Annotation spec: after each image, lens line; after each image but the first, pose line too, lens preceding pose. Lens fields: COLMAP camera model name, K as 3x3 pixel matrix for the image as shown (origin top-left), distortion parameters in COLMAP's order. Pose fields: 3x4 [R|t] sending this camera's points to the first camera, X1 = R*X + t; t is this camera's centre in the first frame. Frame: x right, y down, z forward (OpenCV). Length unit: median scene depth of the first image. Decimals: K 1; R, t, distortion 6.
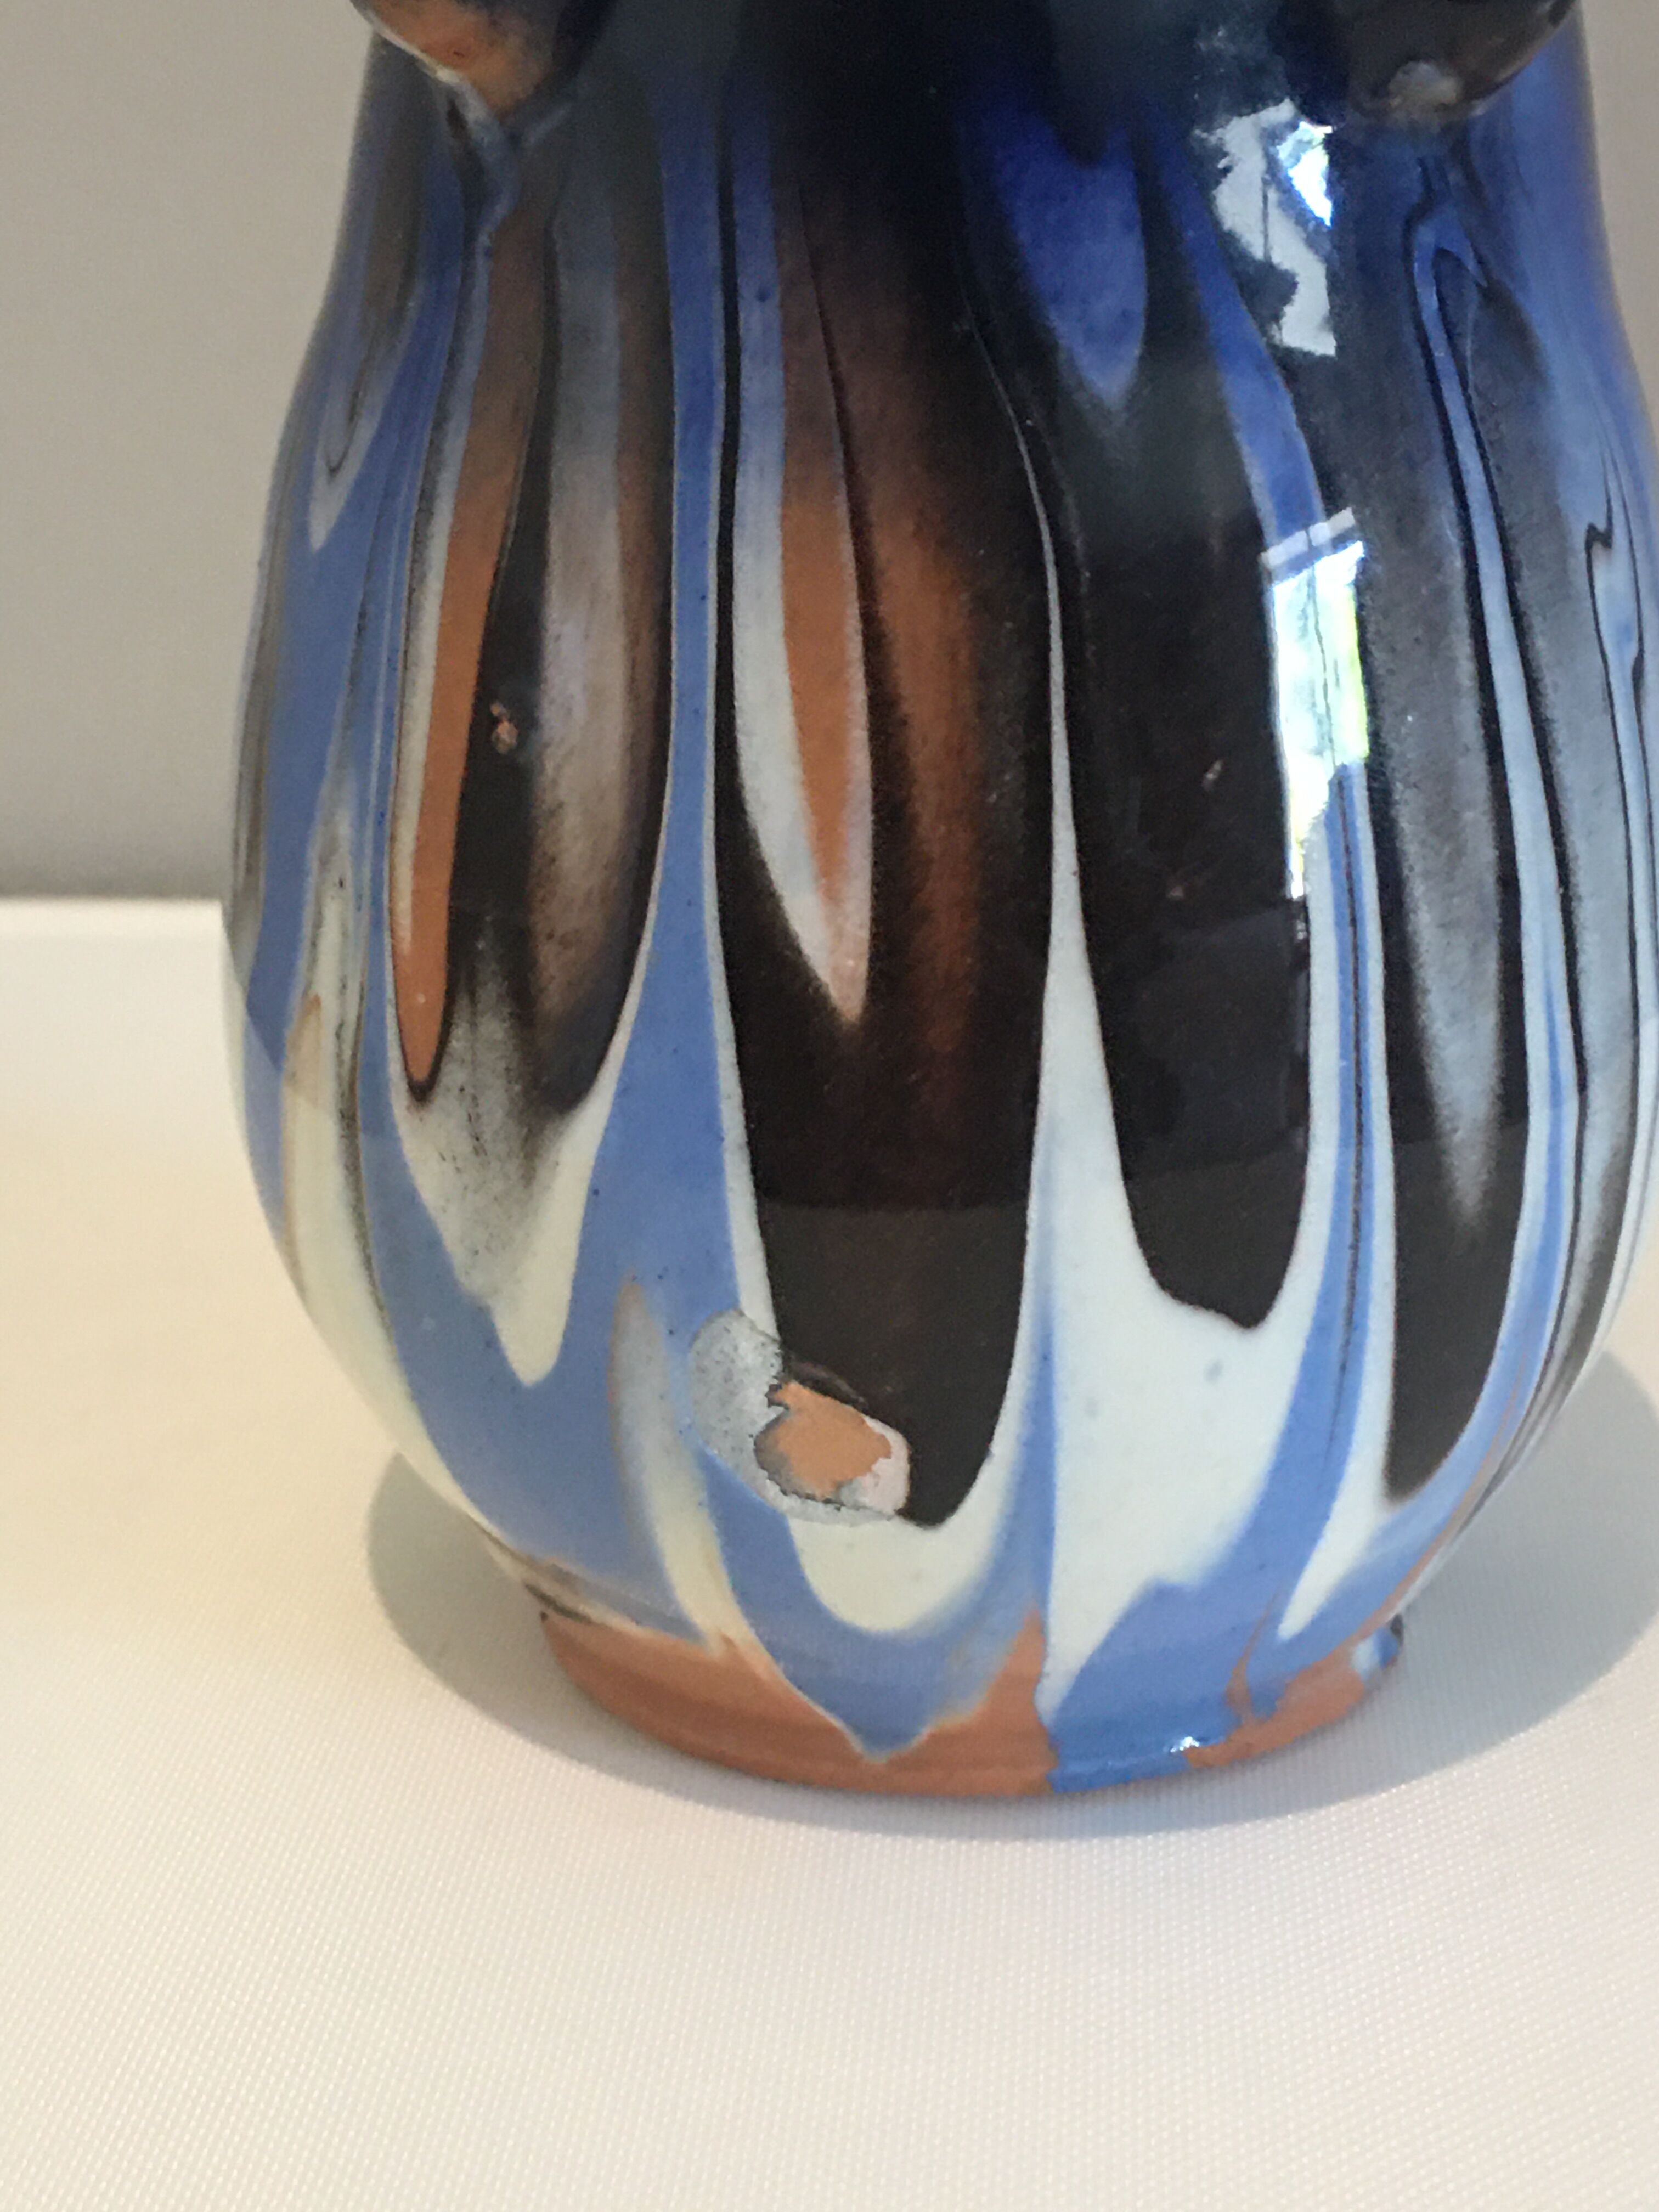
lens RADIAL K [[3517.5, 0, 830.8], [0, 3517.5, 1108.3], [0, 0, 1]] dist [0.050439, 0.000000]
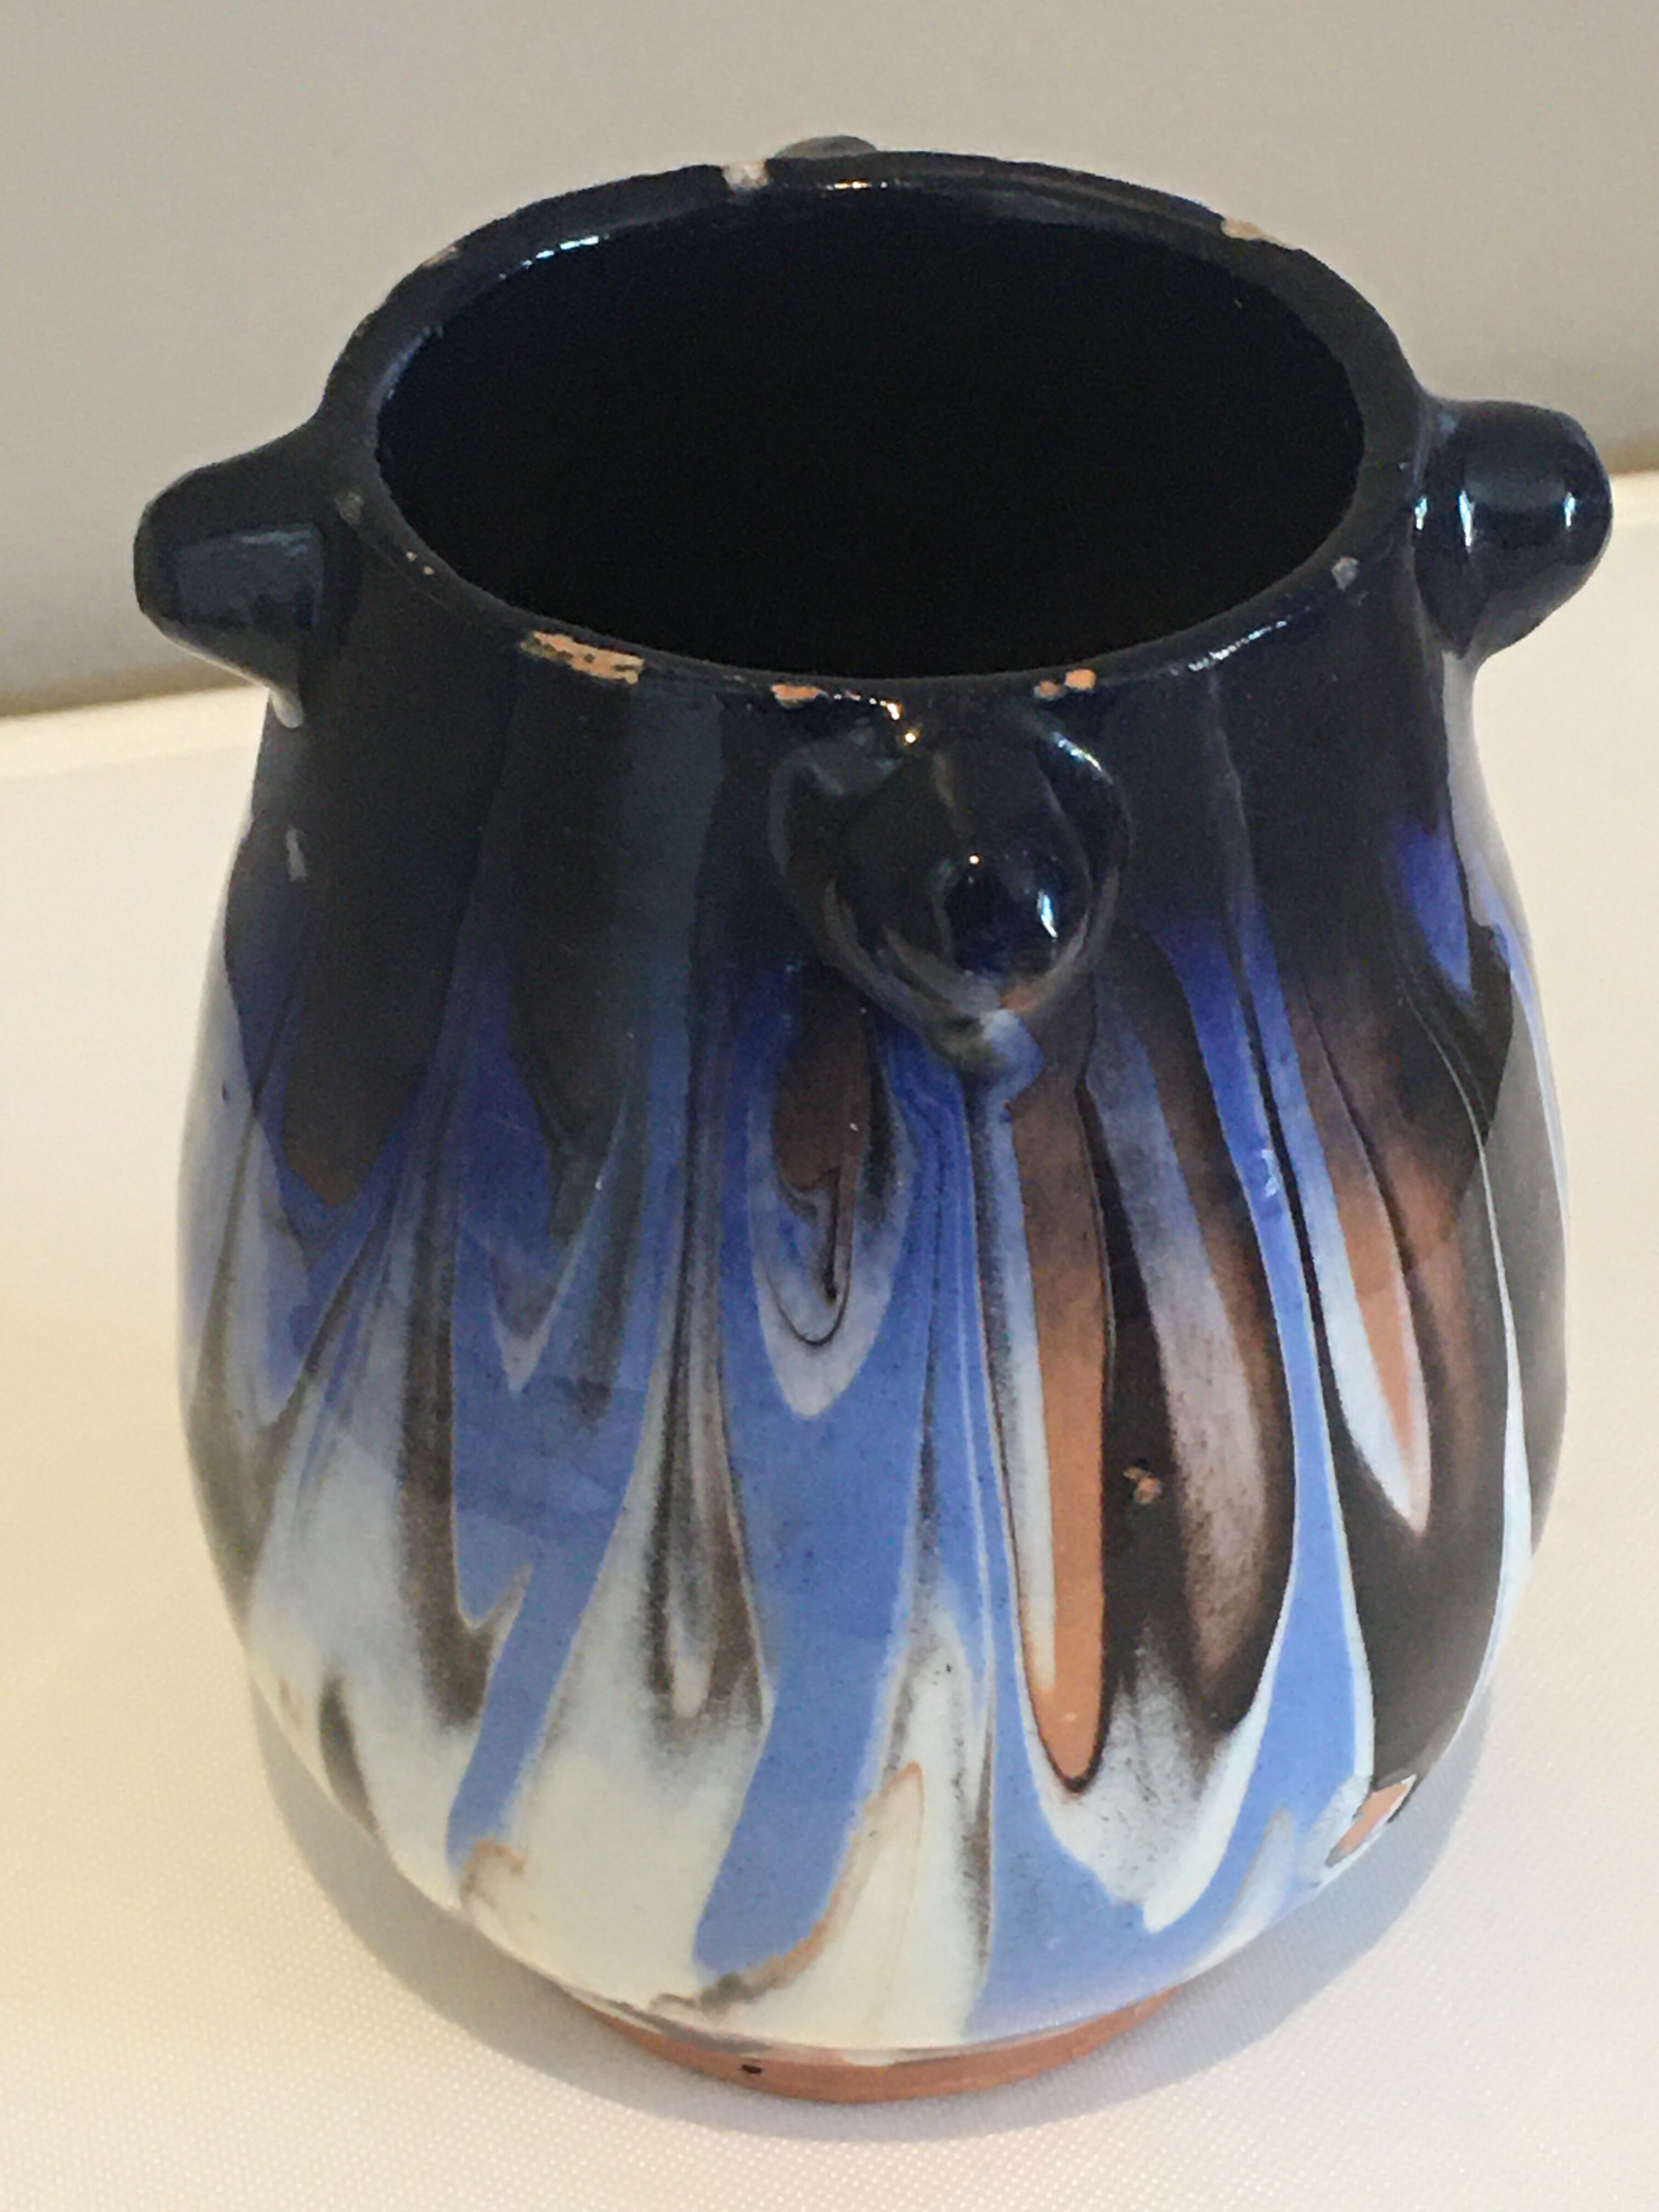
lens RADIAL K [[4943.5, 0, 832.5], [0, 4943.5, 1109.8], [0, 0, 1]] dist [0.046524, 0.000000]
pose [[0.552996, -0.516389, 0.653864, -1.083988], [0.280906, 0.854382, 0.437176, -0.900397], [-0.784402, -0.058082, 0.617527, 0.128477]]
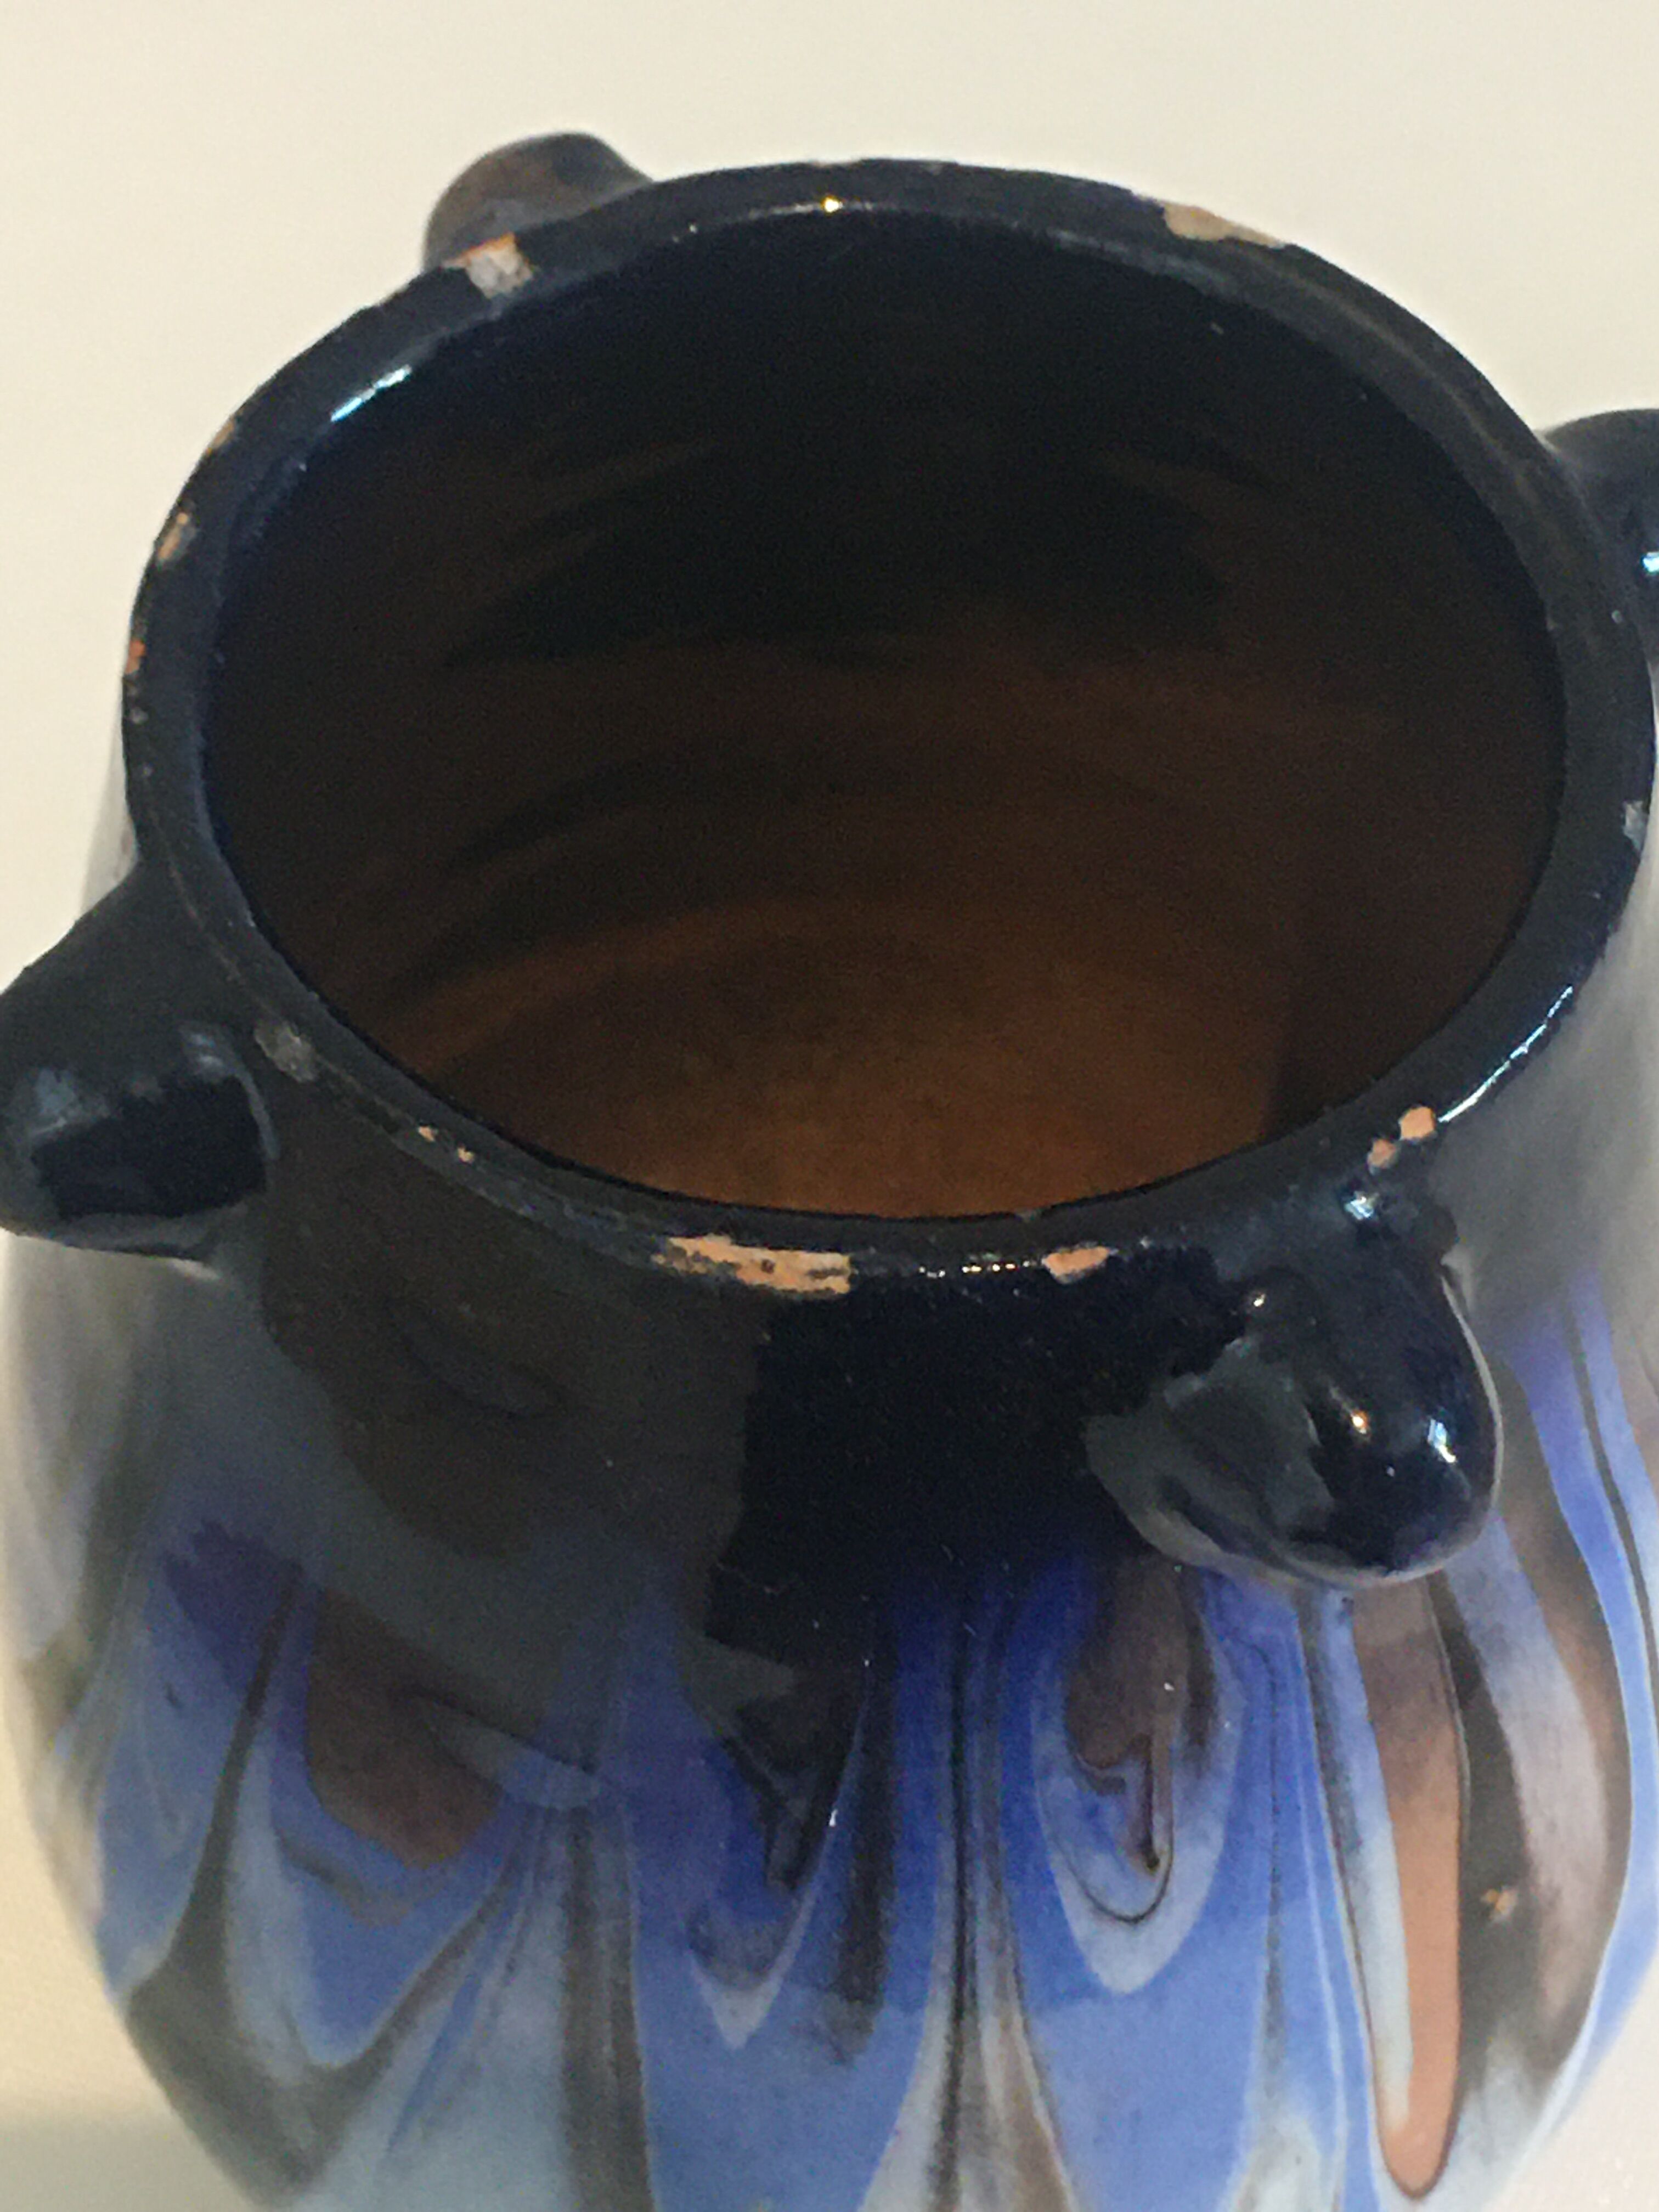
lens RADIAL K [[4943.5, 0, 832.2], [0, 4943.5, 1108.9], [0, 0, 1]] dist [0.046524, 0.000000]
pose [[0.225464, -0.779067, 0.584996, -0.692129], [0.316171, 0.626469, 0.712441, -1.152542], [-0.921521, 0.024329, 0.387565, 0.662964]]
